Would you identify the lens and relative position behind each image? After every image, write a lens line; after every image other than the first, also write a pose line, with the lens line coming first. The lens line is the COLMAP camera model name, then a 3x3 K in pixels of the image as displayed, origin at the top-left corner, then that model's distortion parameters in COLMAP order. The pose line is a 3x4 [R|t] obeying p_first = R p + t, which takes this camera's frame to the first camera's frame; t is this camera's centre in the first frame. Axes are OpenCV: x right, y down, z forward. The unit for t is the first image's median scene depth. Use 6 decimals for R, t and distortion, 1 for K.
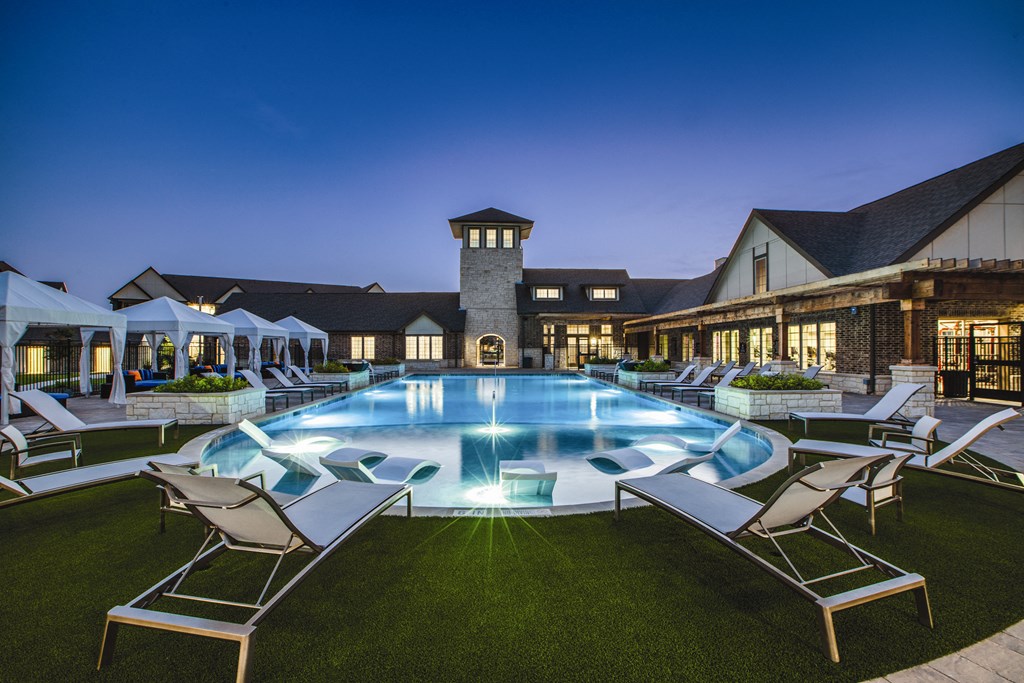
lens RADIAL K [[460.2, 0, 512.0], [0, 460.2, 341.5], [0, 0, 1]] dist [-0.025727, 0.000219]
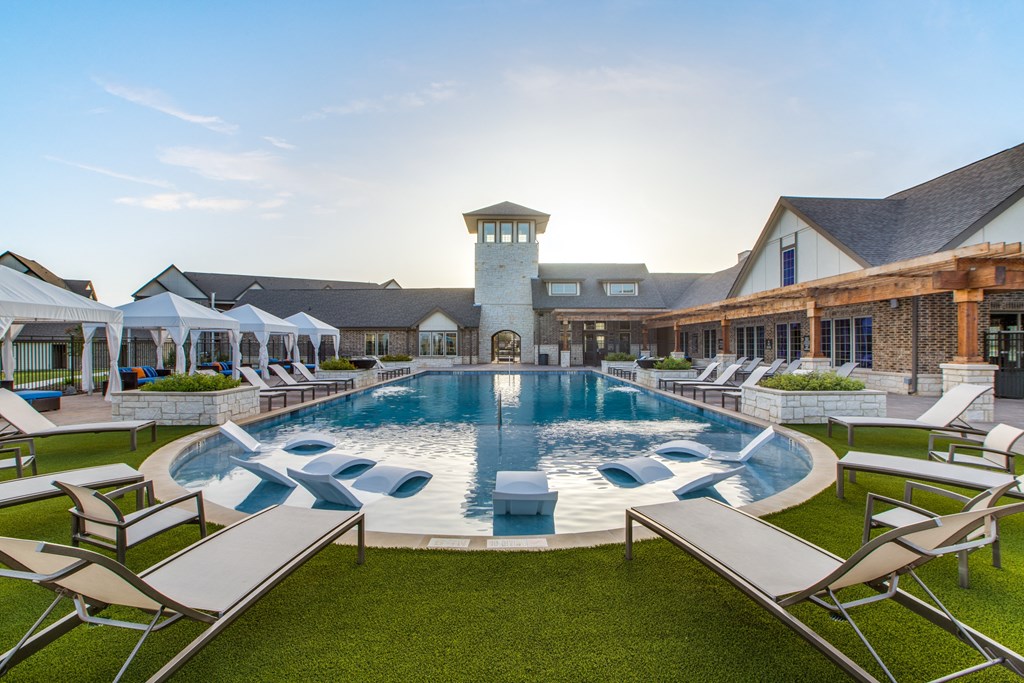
lens RADIAL K [[462.4, 0, 512.9], [0, 462.4, 343.7], [0, 0, 1]] dist [-0.045571, 0.017572]
pose [[0.999314, -0.000322, -0.037033, 0.016059], [0.000770, 0.999927, 0.012096, 0.001672], [0.037026, -0.012116, 0.999241, 0.054705]]
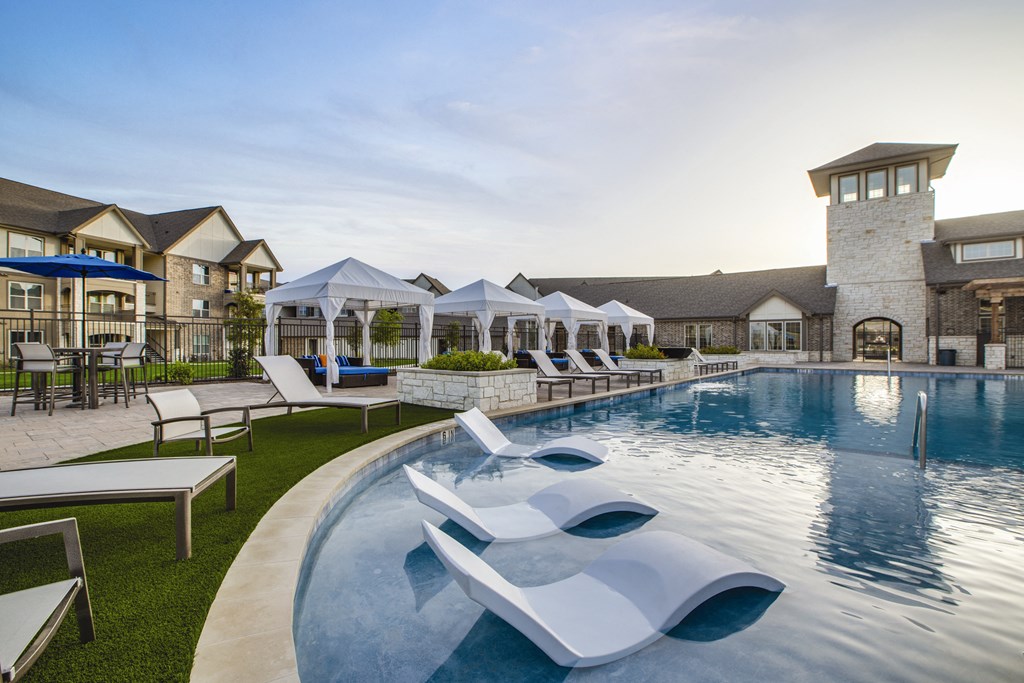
lens RADIAL K [[462.4, 0, 512.9], [0, 462.4, 343.7], [0, 0, 1]] dist [-0.045571, 0.017572]
pose [[0.754872, 0.000514, -0.655871, -0.039892], [0.009890, 0.999877, 0.012167, 0.036156], [0.655797, -0.015671, 0.754775, 0.286985]]
